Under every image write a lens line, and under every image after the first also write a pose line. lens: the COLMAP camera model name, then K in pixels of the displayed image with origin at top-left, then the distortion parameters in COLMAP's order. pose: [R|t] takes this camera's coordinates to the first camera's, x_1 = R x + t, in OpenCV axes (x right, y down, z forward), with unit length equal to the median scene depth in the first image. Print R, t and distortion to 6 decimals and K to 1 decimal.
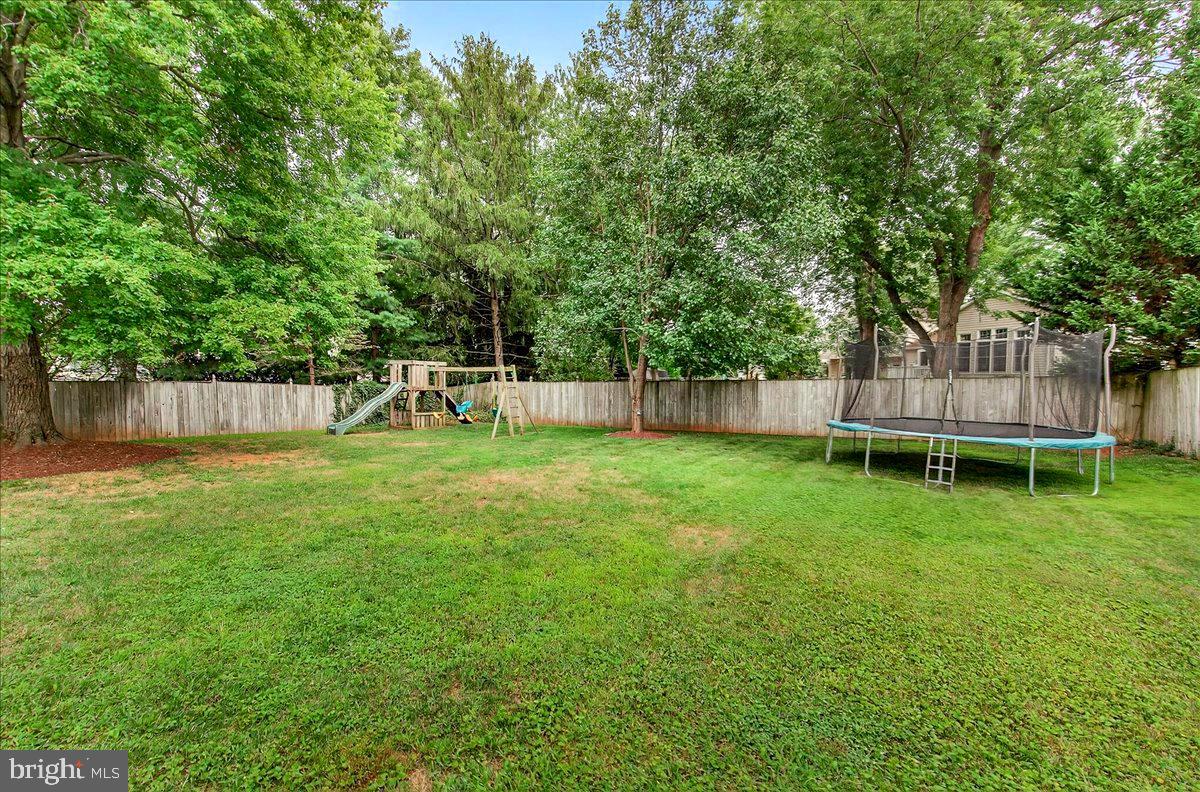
lens RADIAL K [[522.0, 0, 598.4], [0, 522.0, 402.8], [0, 0, 1]] dist [0.000600, -0.000389]
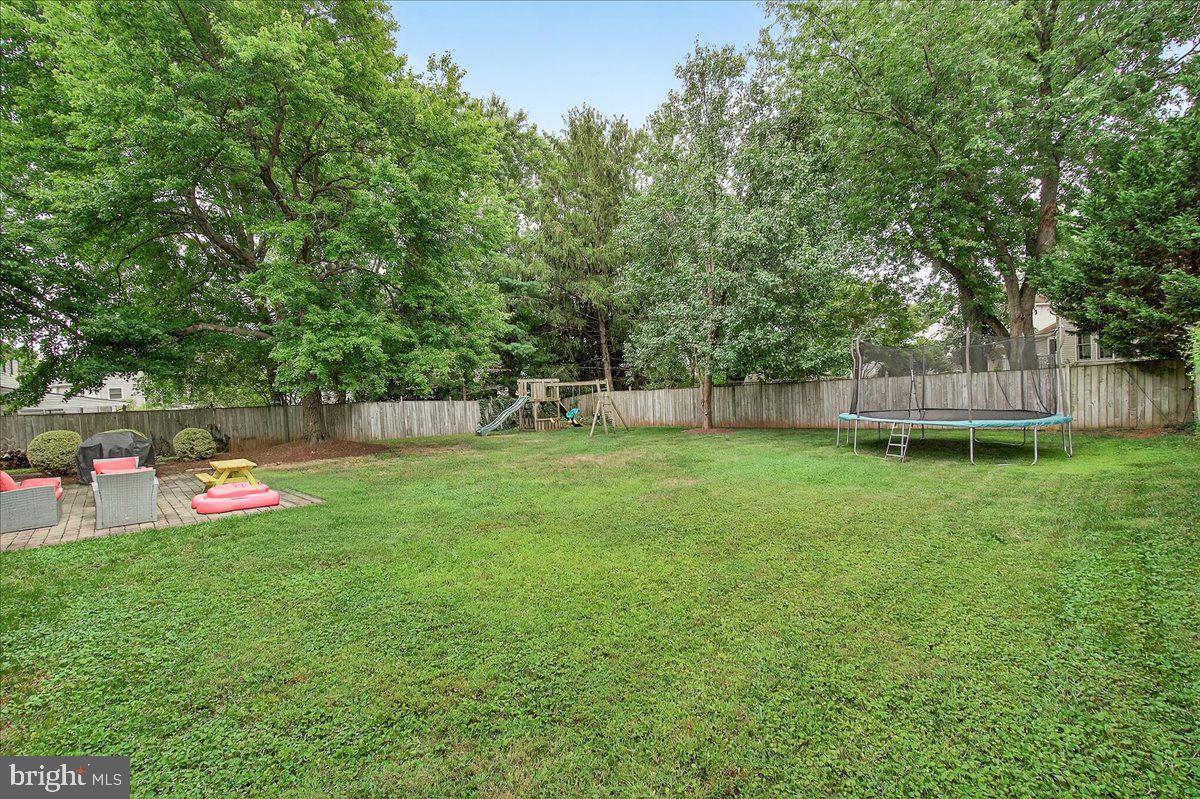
lens RADIAL K [[509.5, 0, 600.9], [0, 509.5, 399.3], [0, 0, 1]] dist [-0.001931, 0.000719]
pose [[0.970678, -0.040523, -0.236943, 0.103904], [0.036110, 0.999085, -0.022938, 0.005102], [0.237656, 0.013709, 0.971253, -0.192271]]
